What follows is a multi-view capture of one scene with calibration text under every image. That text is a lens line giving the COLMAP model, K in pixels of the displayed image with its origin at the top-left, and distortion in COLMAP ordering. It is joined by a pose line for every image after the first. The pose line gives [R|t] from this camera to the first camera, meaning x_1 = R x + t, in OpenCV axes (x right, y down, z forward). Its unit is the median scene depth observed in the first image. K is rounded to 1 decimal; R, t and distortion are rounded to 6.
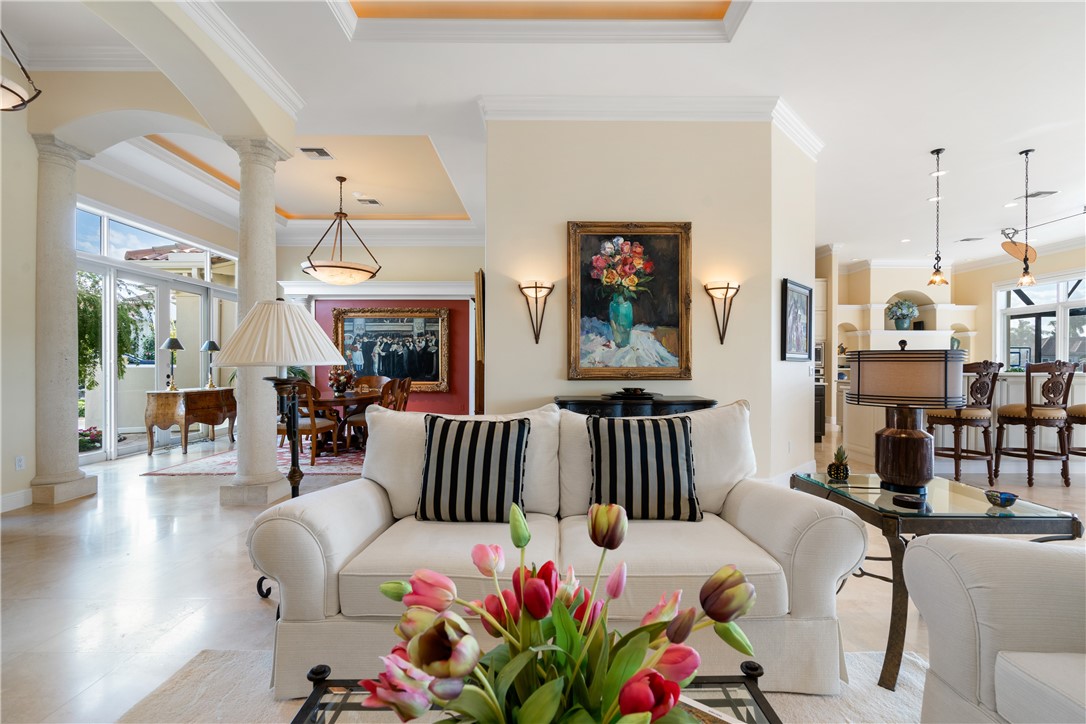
lens RADIAL K [[493.6, 0, 541.1], [0, 493.6, 367.0], [0, 0, 1]] dist [-0.003581, 0.001087]
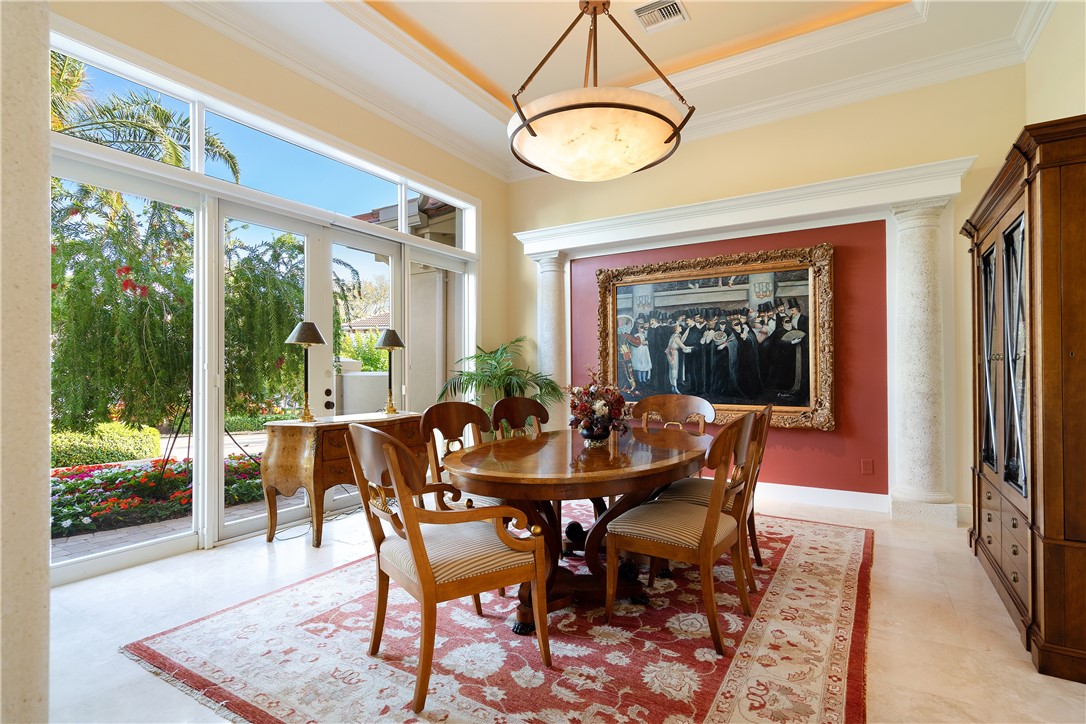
lens RADIAL K [[529.2, 0, 542.4], [0, 529.2, 359.4], [0, 0, 1]] dist [-0.003780, 0.000207]
pose [[0.853428, -0.015432, -0.520982, -0.162569], [0.001605, 0.999635, -0.026982, -0.001732], [0.521208, 0.022191, 0.853141, 0.451803]]
